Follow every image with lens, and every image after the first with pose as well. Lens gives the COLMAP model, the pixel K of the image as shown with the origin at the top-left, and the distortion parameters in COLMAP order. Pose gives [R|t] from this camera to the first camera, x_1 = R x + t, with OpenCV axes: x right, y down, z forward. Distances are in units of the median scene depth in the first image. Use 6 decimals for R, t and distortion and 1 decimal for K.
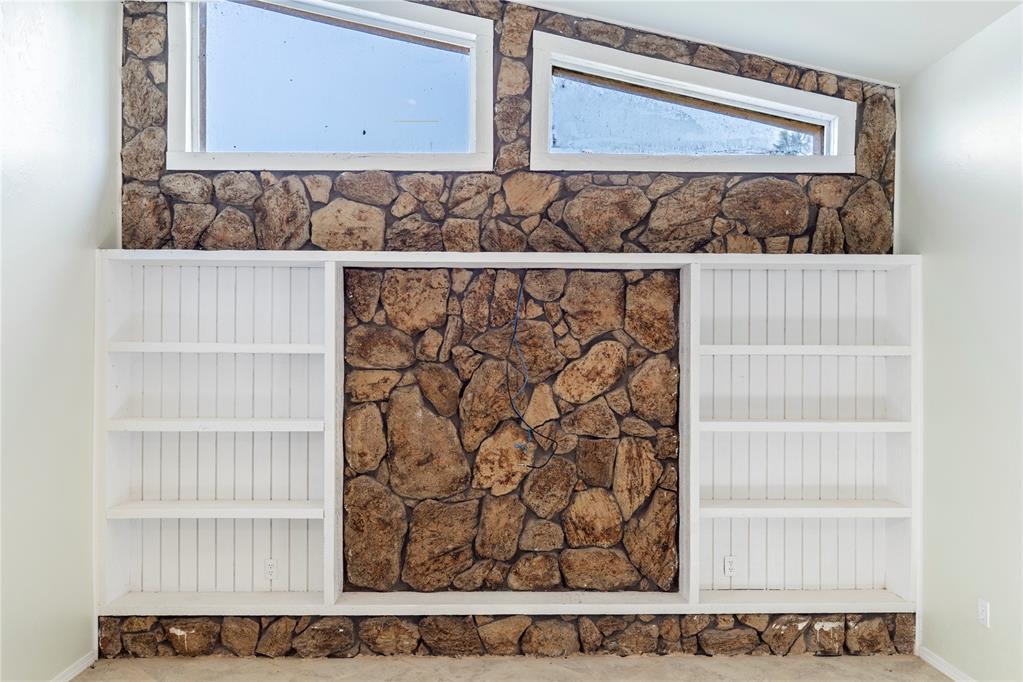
lens RADIAL K [[720.1, 0, 506.0], [0, 720.1, 357.0], [0, 0, 1]] dist [-0.001581, -0.000547]
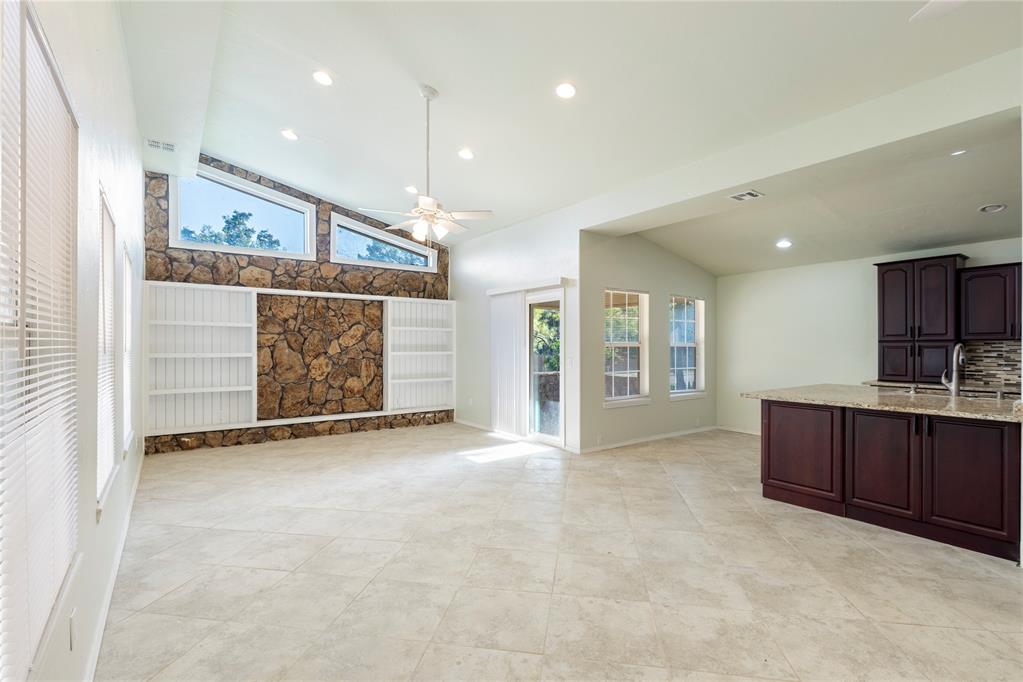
lens RADIAL K [[469.5, 0, 508.0], [0, 469.5, 346.7], [0, 0, 1]] dist [0.004908, -0.000609]
pose [[0.821658, -0.003445, 0.569971, -0.435364], [0.000878, 0.999988, 0.004778, 0.056412], [-0.569981, -0.003426, 0.821651, -0.872007]]
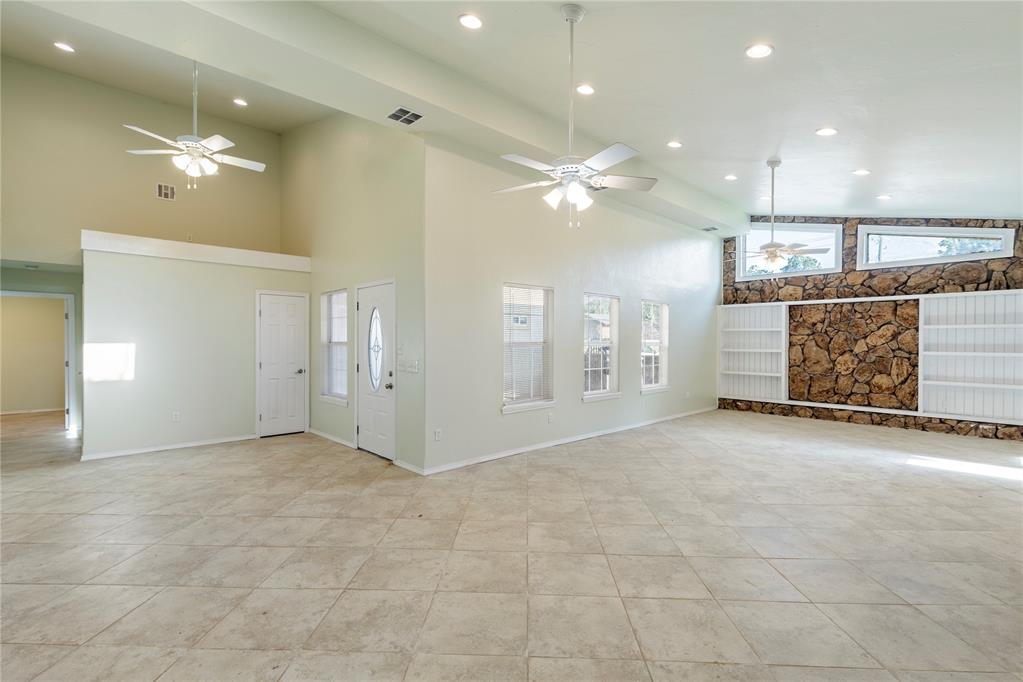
lens RADIAL K [[459.8, 0, 510.0], [0, 459.8, 342.7], [0, 0, 1]] dist [0.005257, -0.001365]
pose [[0.668494, 0.002735, -0.743712, 0.517568], [0.002557, 0.999979, 0.005975, 0.036718], [0.743713, -0.005896, 0.668473, -1.451593]]
